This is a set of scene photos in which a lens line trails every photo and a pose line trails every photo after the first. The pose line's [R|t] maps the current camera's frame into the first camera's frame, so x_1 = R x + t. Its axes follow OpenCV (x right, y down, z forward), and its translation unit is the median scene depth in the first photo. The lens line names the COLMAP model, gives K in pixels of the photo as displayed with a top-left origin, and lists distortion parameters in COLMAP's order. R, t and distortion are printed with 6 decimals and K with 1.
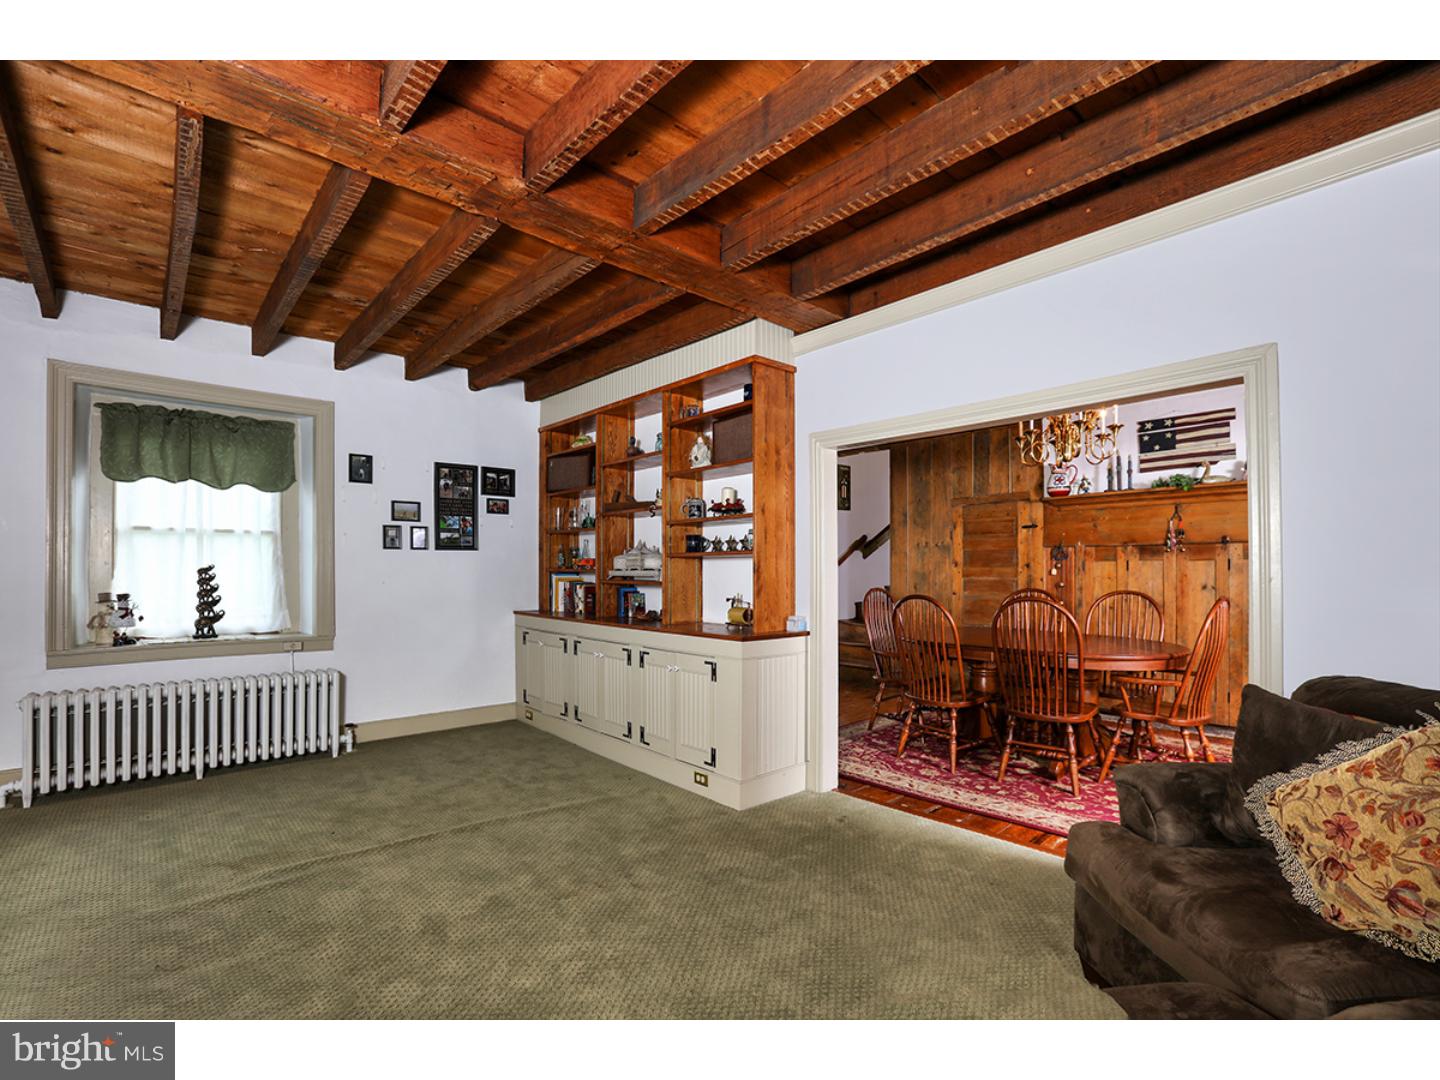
lens RADIAL K [[651.8, 0, 721.0], [0, 651.8, 567.1], [0, 0, 1]] dist [-0.003446, -0.000274]
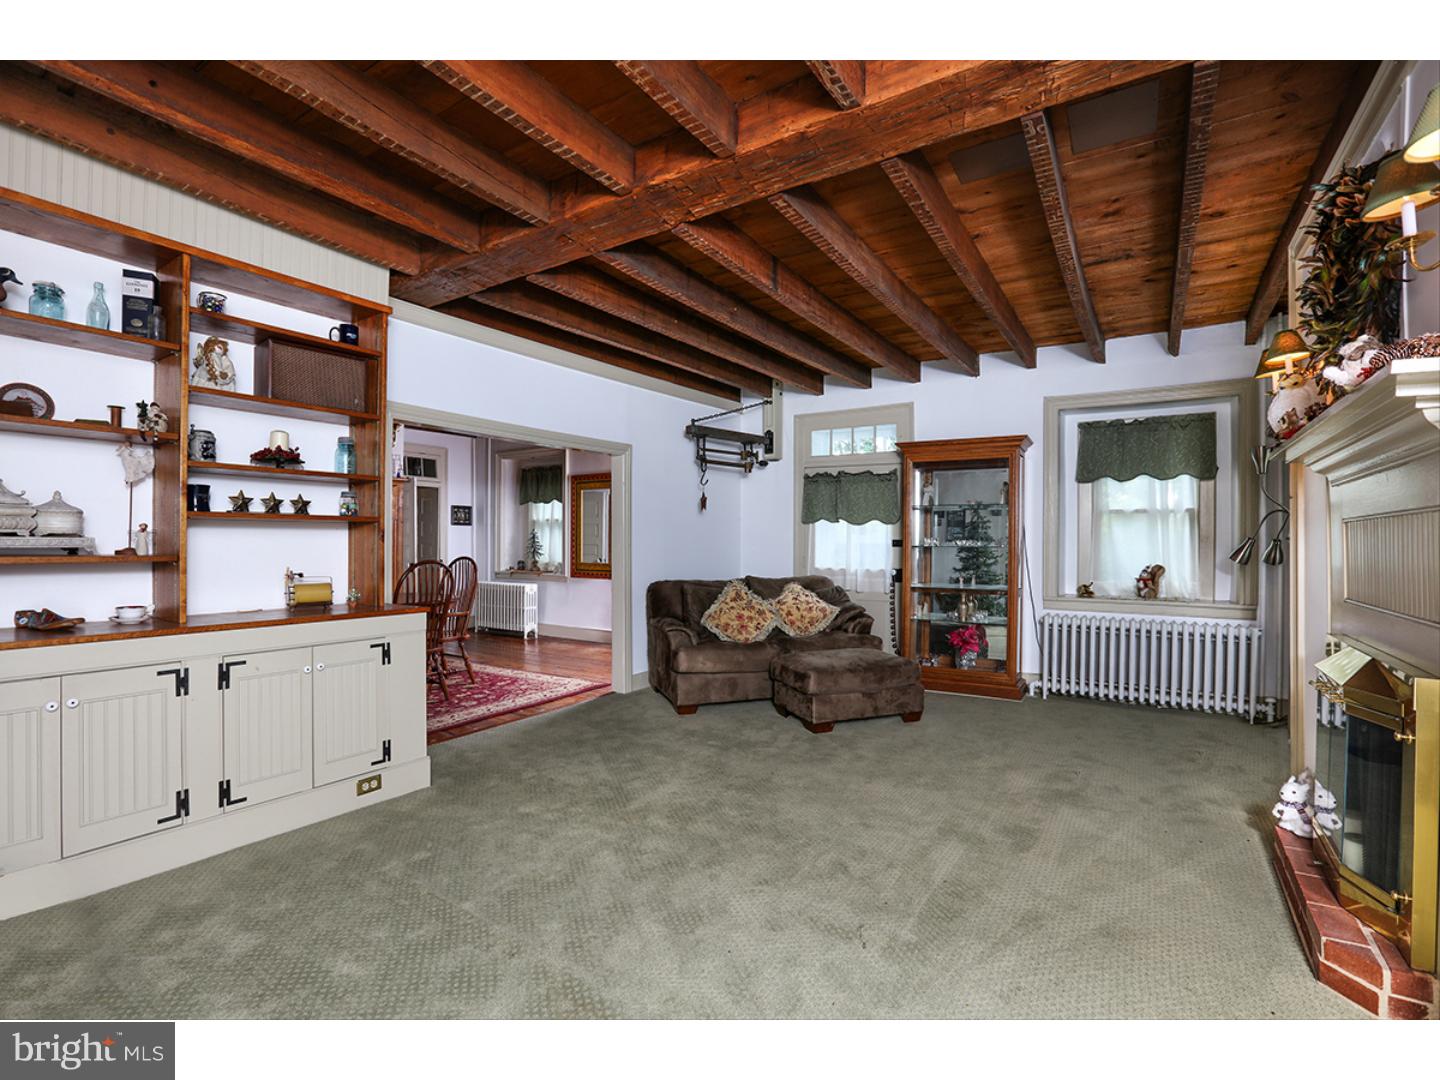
lens RADIAL K [[684.3, 0, 720.0], [0, 684.3, 540.0], [0, 0, 1]] dist [-0.000494, 0.000100]
pose [[-0.270042, 0.012078, 0.962773, -0.928697], [-0.013711, 0.999772, -0.016388, 0.012444], [-0.962751, -0.017626, -0.269815, 0.735425]]
